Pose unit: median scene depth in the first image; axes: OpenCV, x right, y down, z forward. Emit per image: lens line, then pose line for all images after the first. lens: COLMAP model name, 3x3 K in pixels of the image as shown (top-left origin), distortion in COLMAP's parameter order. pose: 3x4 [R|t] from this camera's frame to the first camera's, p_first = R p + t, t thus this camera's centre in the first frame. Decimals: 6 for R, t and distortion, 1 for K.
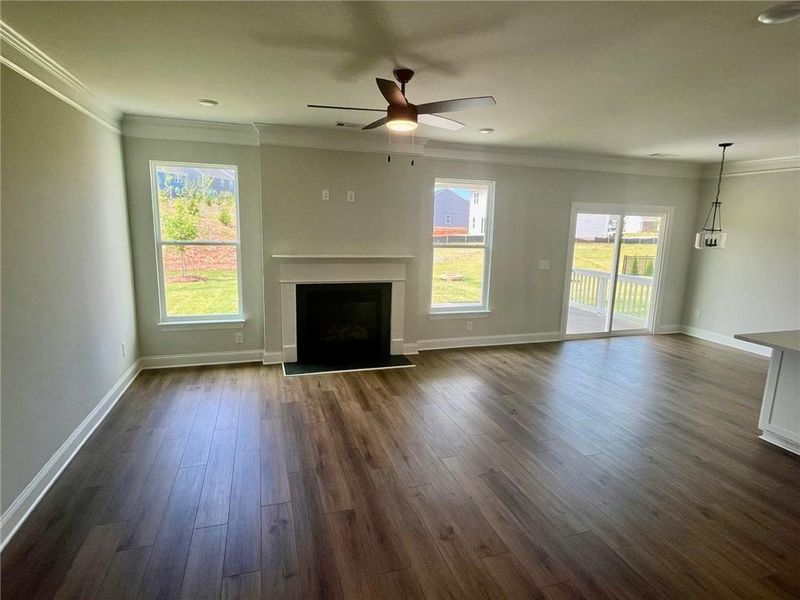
lens RADIAL K [[437.8, 0, 400.0], [0, 437.8, 300.0], [0, 0, 1]] dist [0.006790, 0.000218]
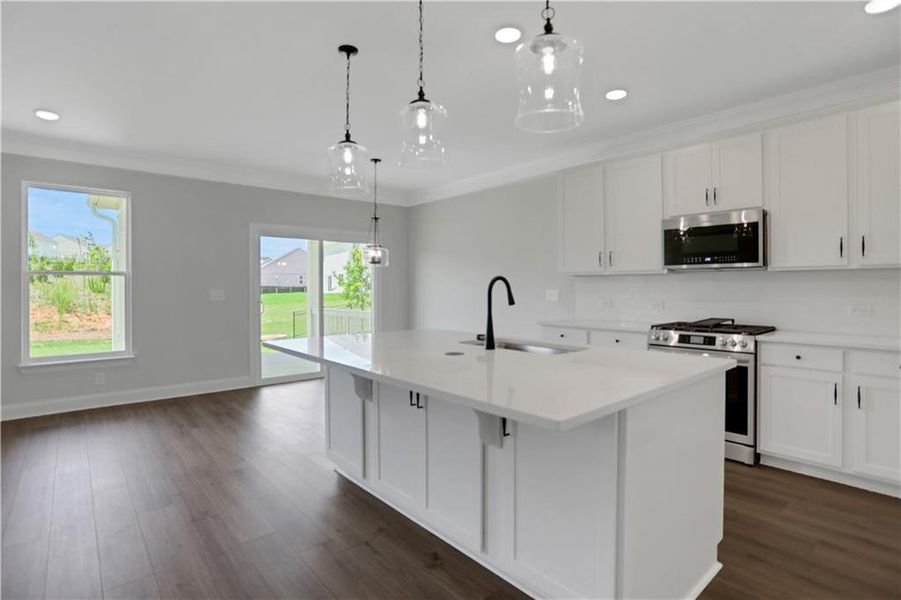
lens RADIAL K [[455.6, 0, 453.8], [0, 455.6, 288.8], [0, 0, 1]] dist [-0.067020, 0.028218]
pose [[0.919432, -0.029723, 0.392125, 0.467345], [0.094286, 0.984717, -0.146435, 0.083653], [-0.381779, 0.171609, 0.908182, 0.071026]]
